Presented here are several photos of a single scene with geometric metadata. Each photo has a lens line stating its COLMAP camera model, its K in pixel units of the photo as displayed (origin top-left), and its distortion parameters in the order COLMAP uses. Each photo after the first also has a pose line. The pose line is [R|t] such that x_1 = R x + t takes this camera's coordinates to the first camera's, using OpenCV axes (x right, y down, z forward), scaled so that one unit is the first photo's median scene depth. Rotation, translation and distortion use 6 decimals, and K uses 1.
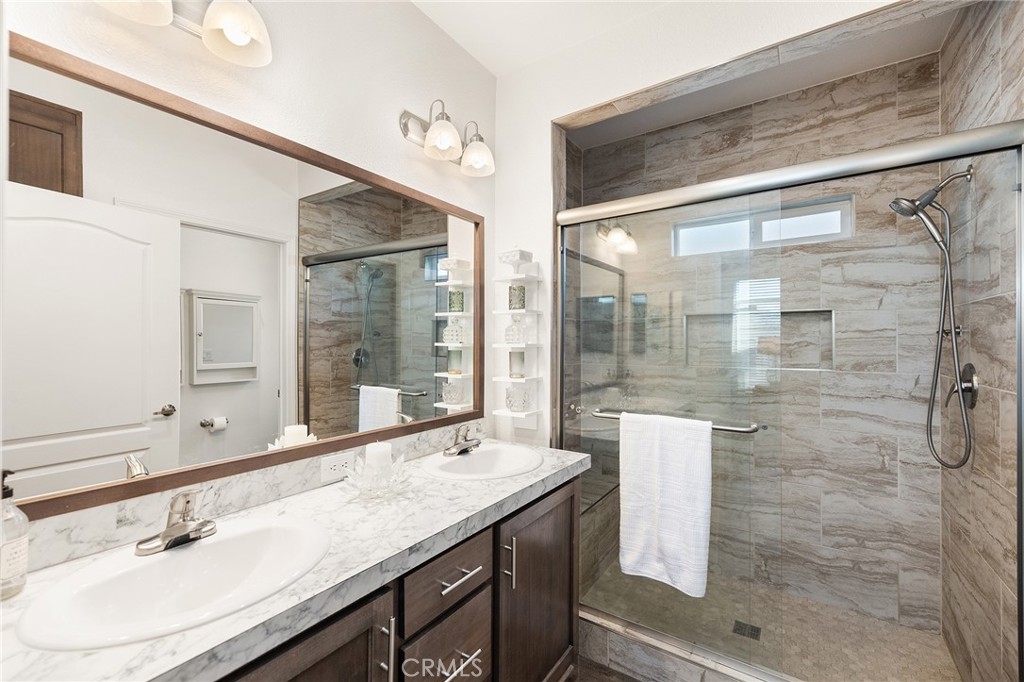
lens RADIAL K [[431.5, 0, 506.9], [0, 431.5, 340.3], [0, 0, 1]] dist [0.001187, 0.000521]
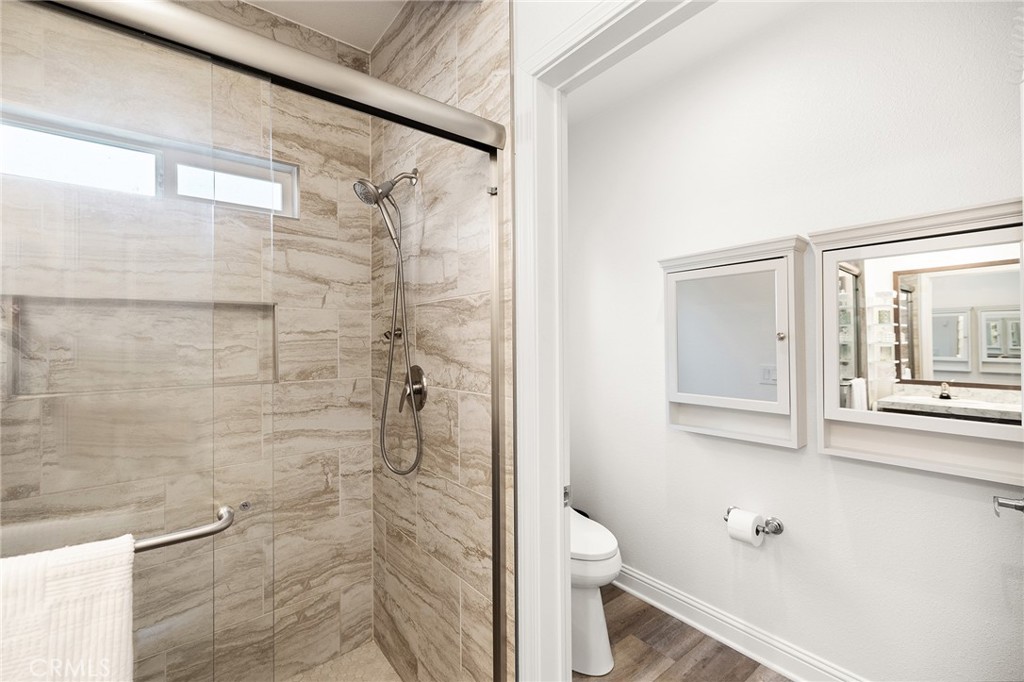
lens RADIAL K [[431.5, 0, 502.3], [0, 431.5, 338.7], [0, 0, 1]] dist [0.001187, 0.000521]
pose [[0.291683, 0.006117, 0.956495, 0.137283], [0.007333, 0.999936, -0.008631, 0.001298], [-0.956487, 0.009531, 0.291620, 0.417629]]
